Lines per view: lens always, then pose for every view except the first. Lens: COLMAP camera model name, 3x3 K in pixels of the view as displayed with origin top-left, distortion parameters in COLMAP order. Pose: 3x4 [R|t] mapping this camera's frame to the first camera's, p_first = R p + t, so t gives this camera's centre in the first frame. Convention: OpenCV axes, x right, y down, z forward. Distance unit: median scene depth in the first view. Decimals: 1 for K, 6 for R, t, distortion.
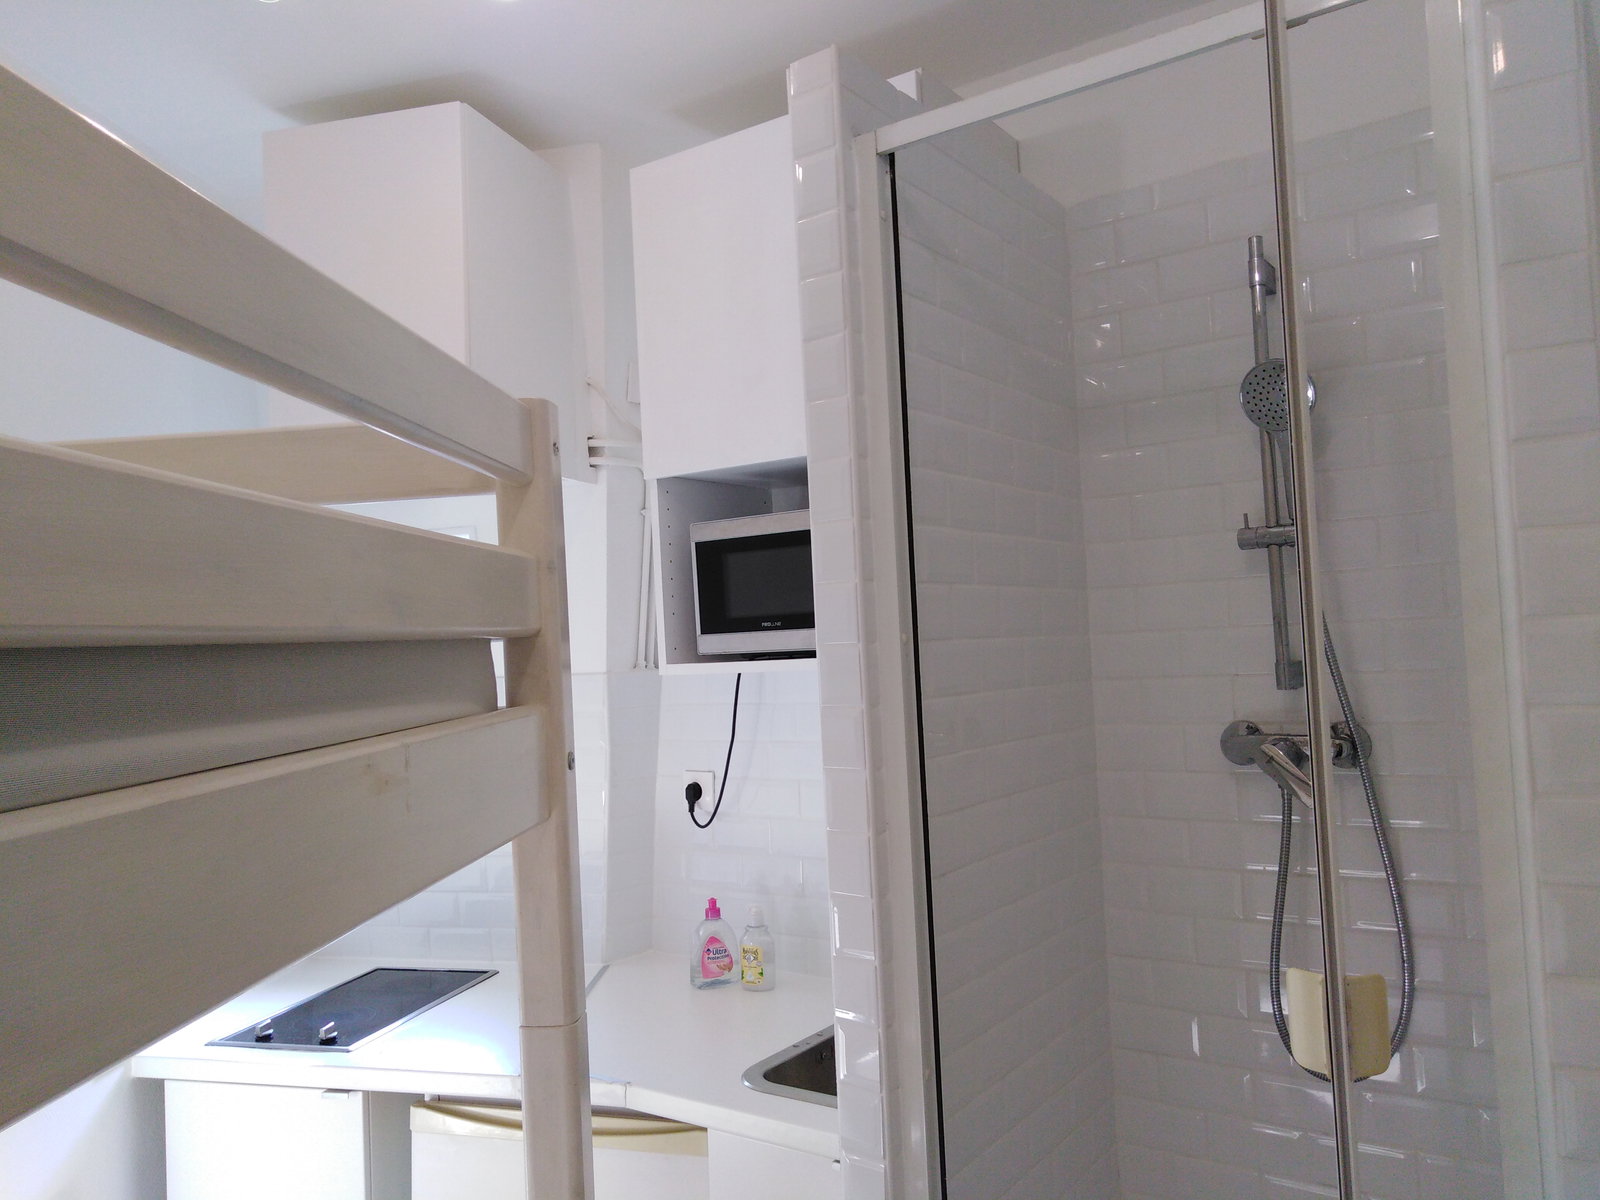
lens RADIAL K [[1194.5, 0, 805.3], [0, 1194.5, 592.4], [0, 0, 1]] dist [0.027976, -0.029072]
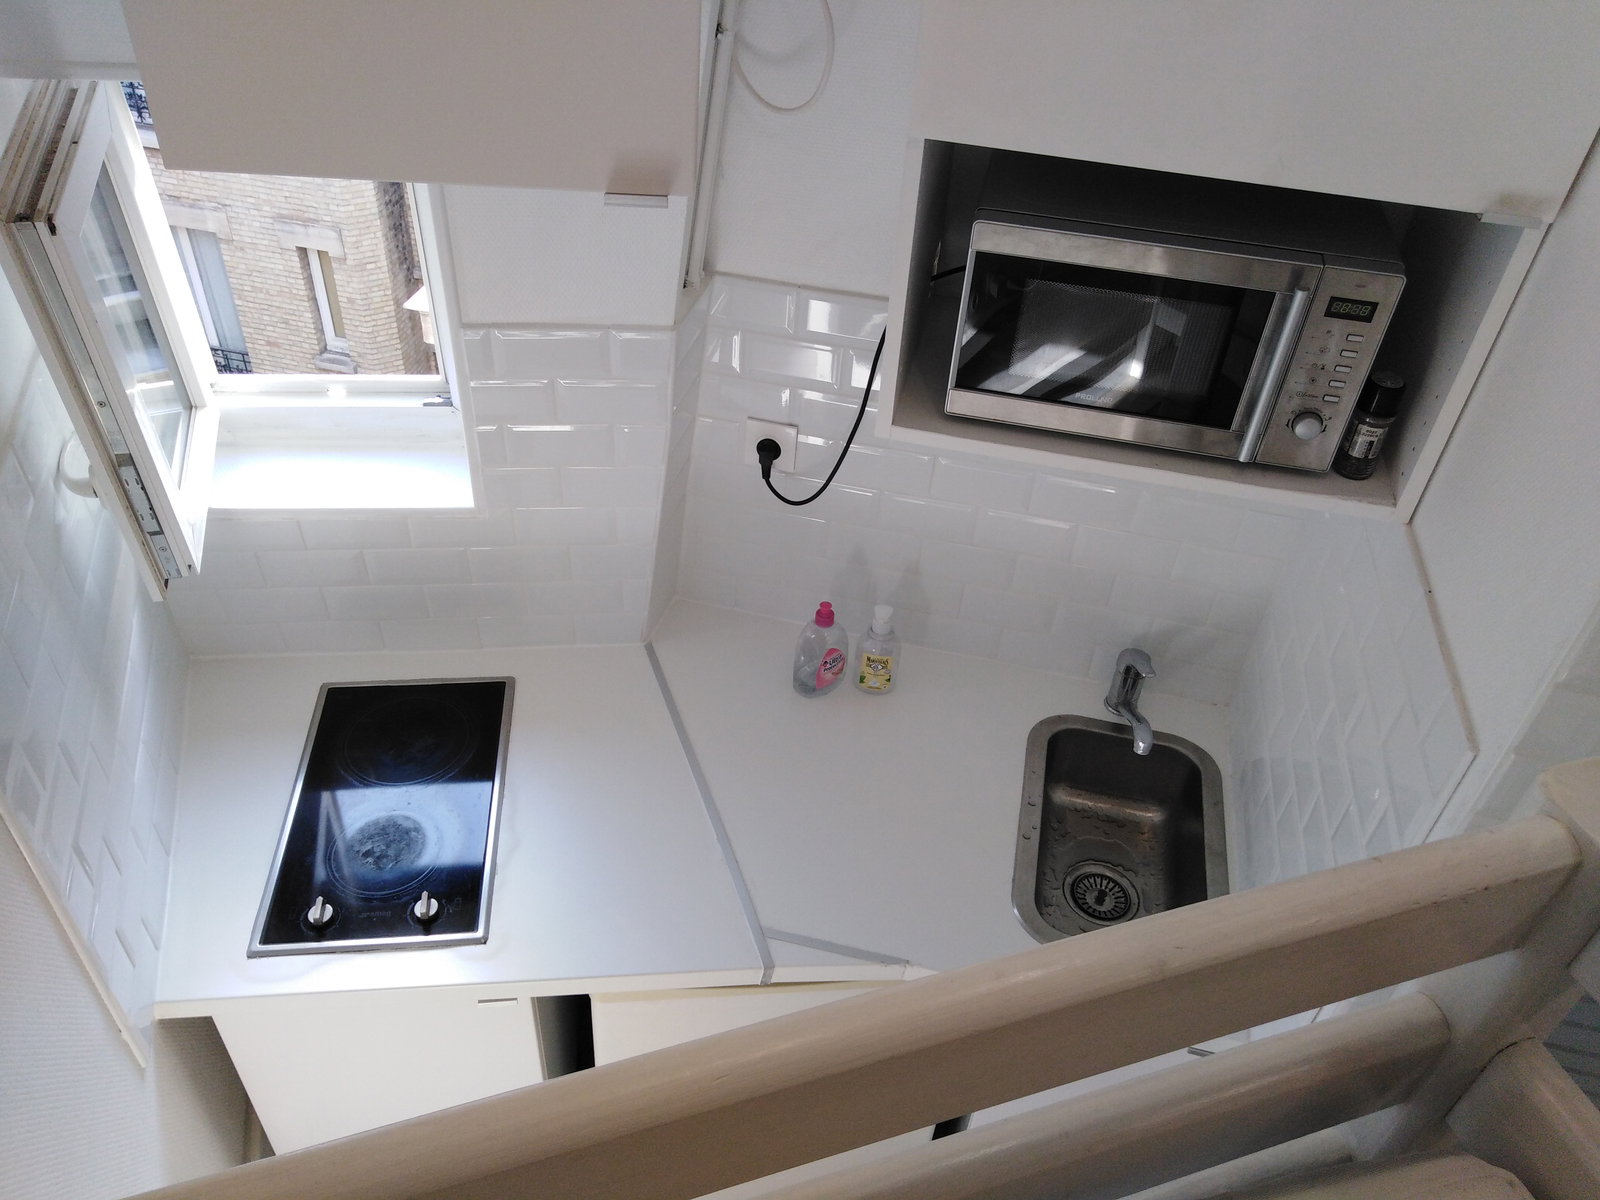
lens RADIAL K [[1199.0, 0, 797.0], [0, 1199.0, 565.7], [0, 0, 1]] dist [0.024633, 0.000751]
pose [[0.923496, -0.154695, 0.351033, -0.407873], [-0.115274, 0.760881, 0.638570, -0.295826], [-0.365878, -0.630182, 0.684839, 0.528010]]
